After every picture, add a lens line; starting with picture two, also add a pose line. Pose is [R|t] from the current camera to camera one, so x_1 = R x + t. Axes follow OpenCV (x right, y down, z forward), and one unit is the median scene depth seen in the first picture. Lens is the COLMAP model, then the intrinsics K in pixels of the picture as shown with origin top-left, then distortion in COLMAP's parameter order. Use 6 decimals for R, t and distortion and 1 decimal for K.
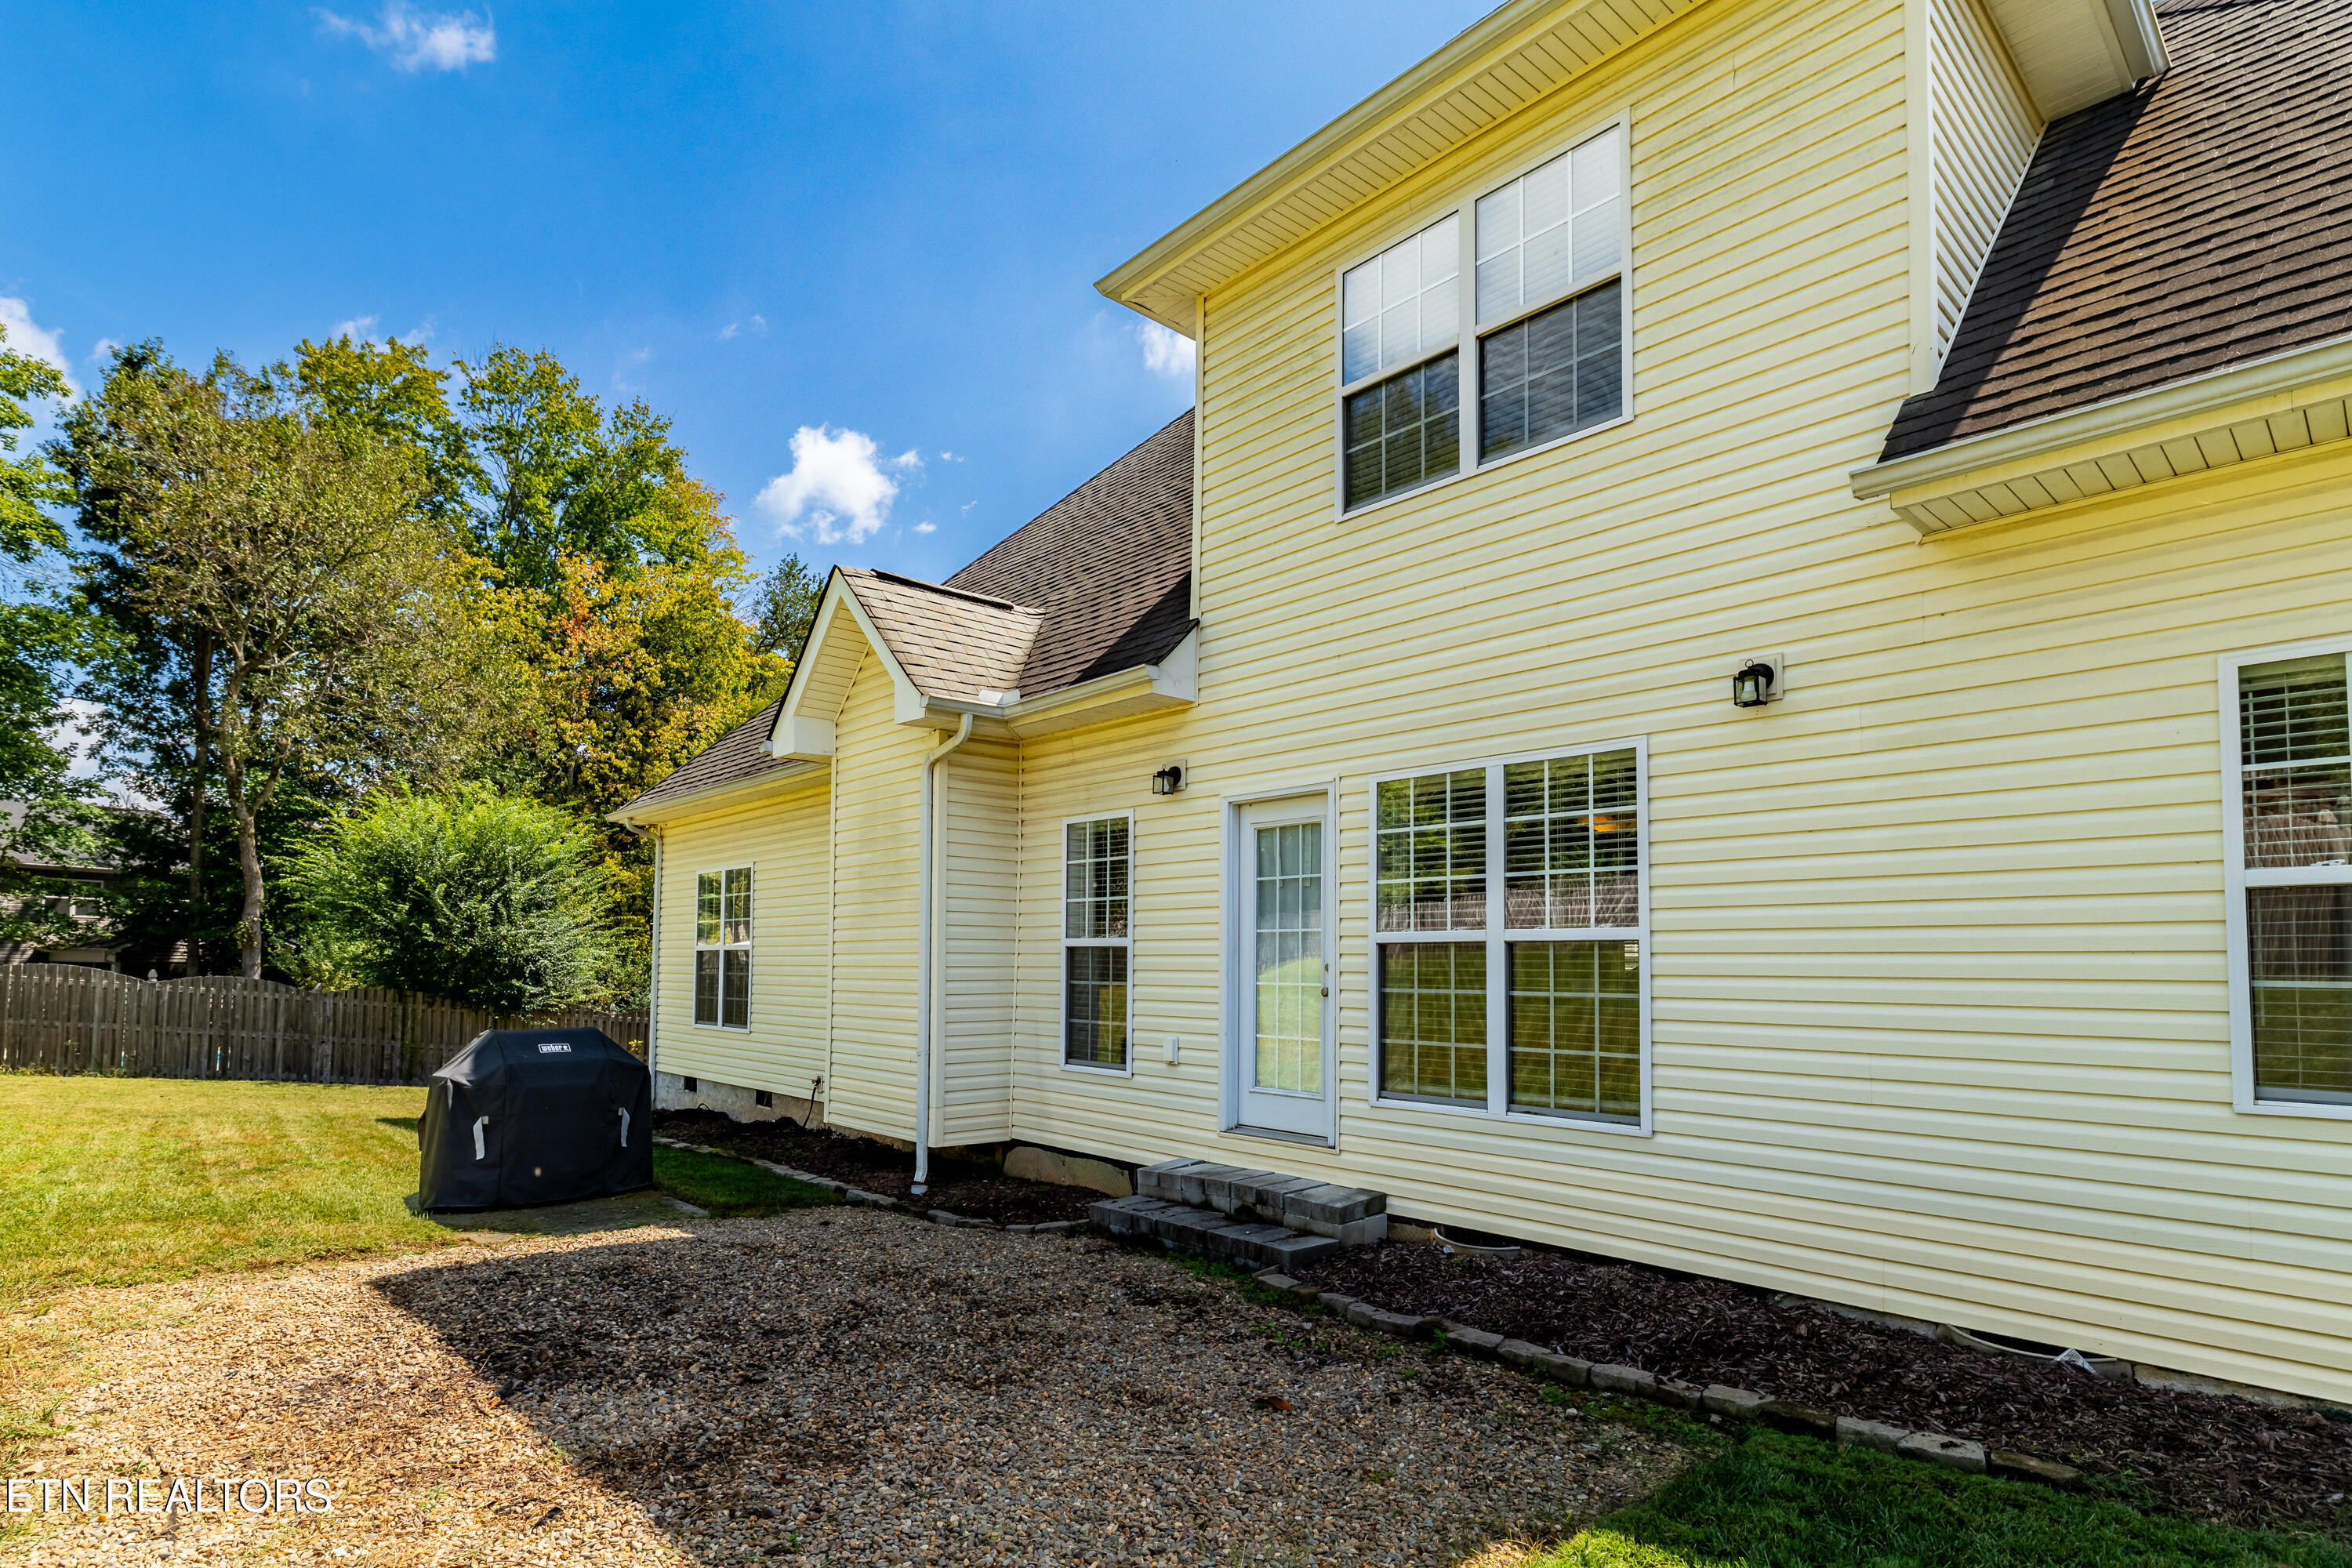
lens RADIAL K [[1164.2, 0, 1179.4], [0, 1164.2, 890.5], [0, 0, 1]] dist [0.002753, 0.000195]
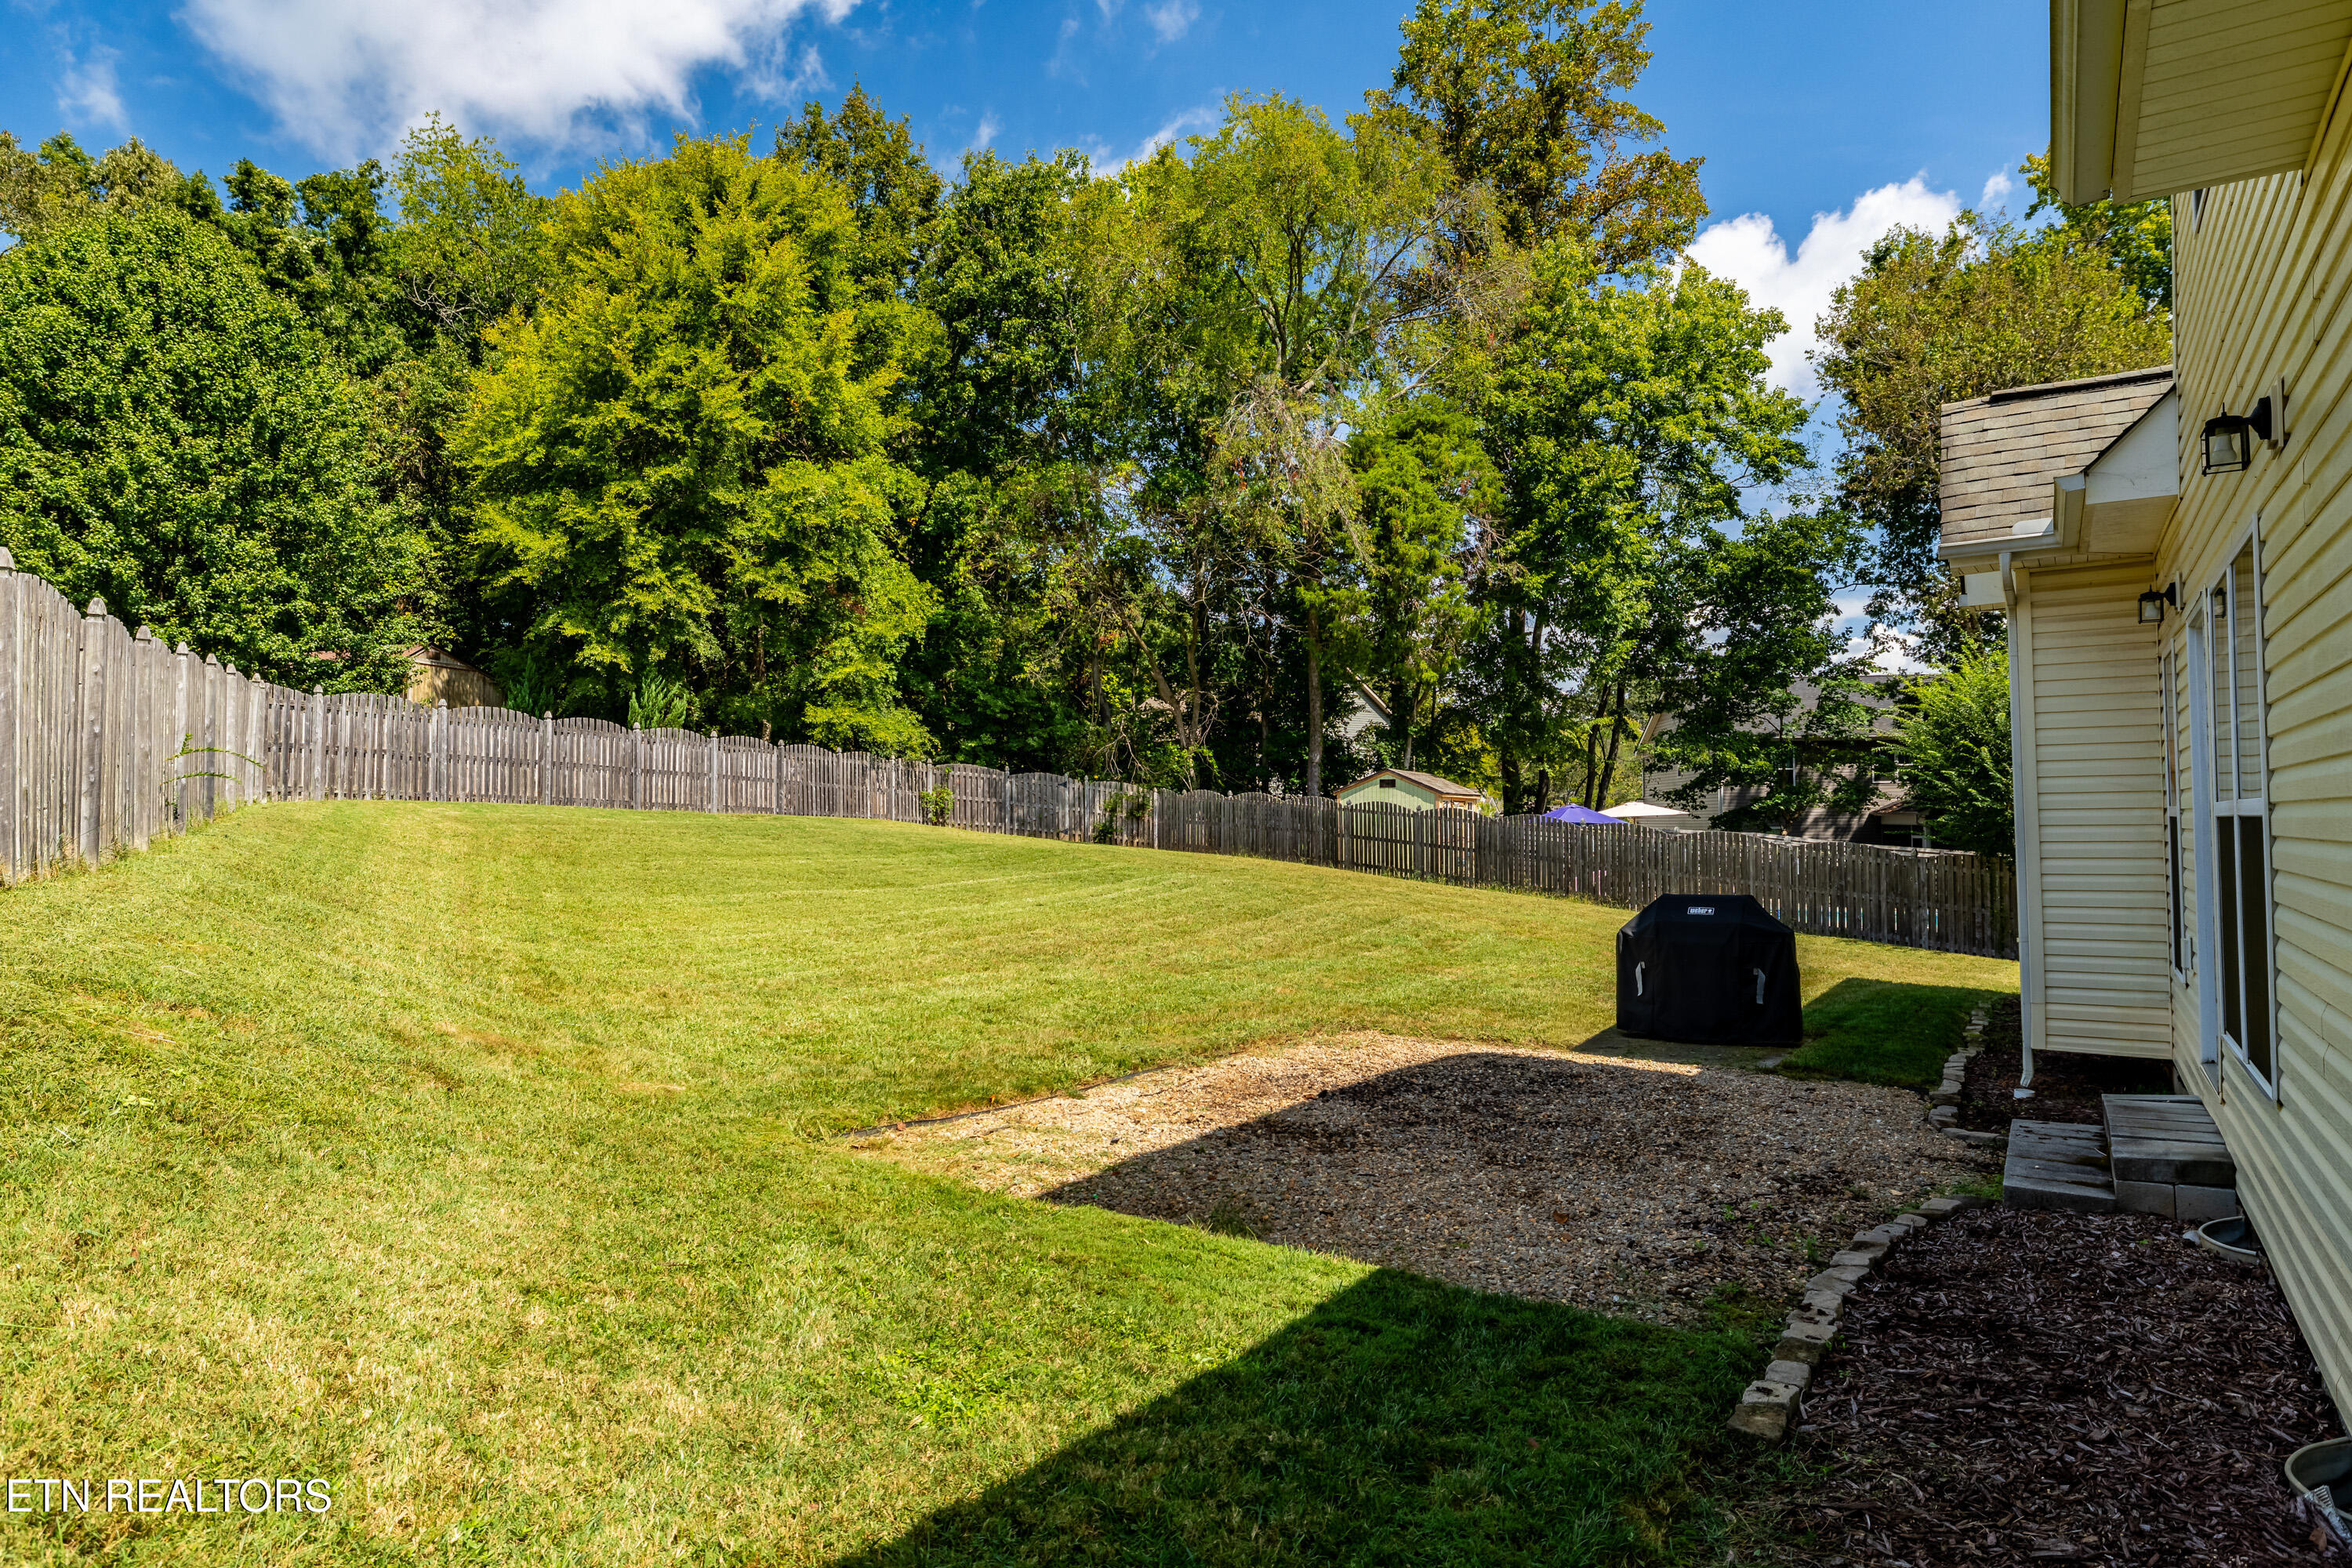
lens RADIAL K [[1412.0, 0, 1177.6], [0, 1412.0, 774.1], [0, 0, 1]] dist [-0.006562, -0.000721]
pose [[0.262484, -0.041160, -0.964058, 0.755331], [0.069497, 0.997302, -0.023657, -0.004486], [0.962430, -0.060790, 0.264636, 0.135203]]
